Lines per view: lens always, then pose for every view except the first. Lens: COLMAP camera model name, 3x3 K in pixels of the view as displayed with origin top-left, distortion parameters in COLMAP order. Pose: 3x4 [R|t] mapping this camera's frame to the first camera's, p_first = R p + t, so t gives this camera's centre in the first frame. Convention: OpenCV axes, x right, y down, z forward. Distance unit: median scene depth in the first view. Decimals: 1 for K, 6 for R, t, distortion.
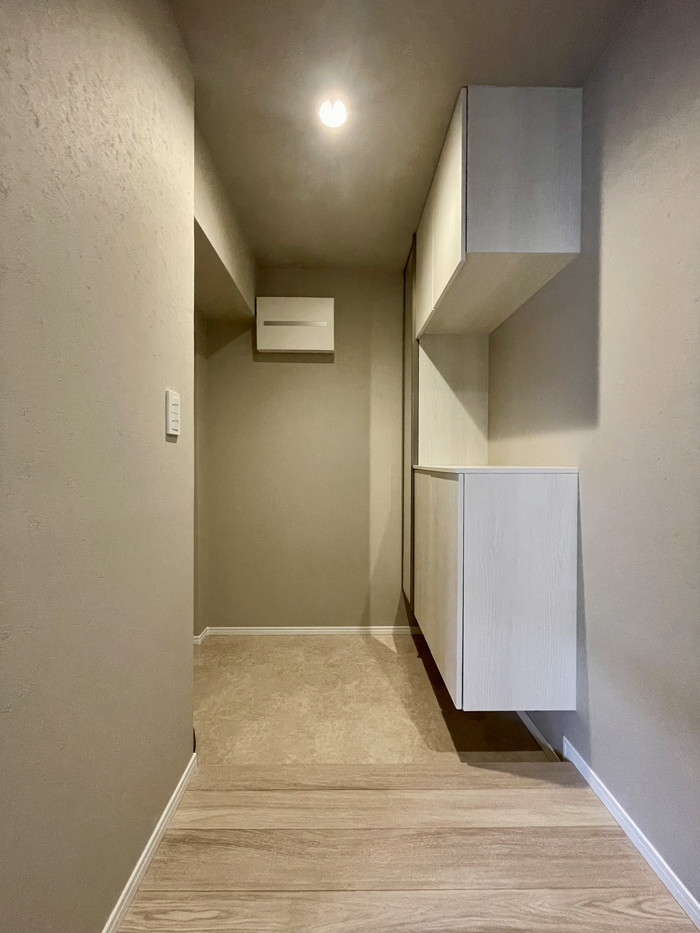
lens RADIAL K [[375.2, 0, 349.4], [0, 375.2, 466.5], [0, 0, 1]] dist [-0.001375, -0.000032]
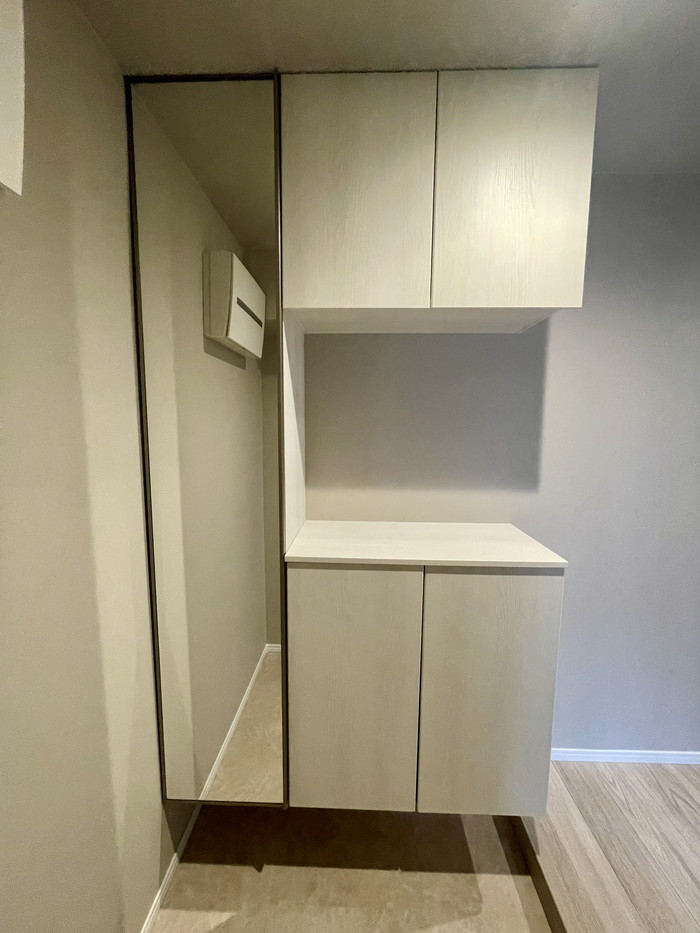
lens RADIAL K [[375.2, 0, 350.3], [0, 375.2, 464.2], [0, 0, 1]] dist [-0.001375, -0.000032]
pose [[0.035821, -0.104349, 0.993895, -0.387088], [-0.001144, 0.994529, 0.104456, -0.214352], [-0.999358, -0.004879, 0.035506, 1.012862]]
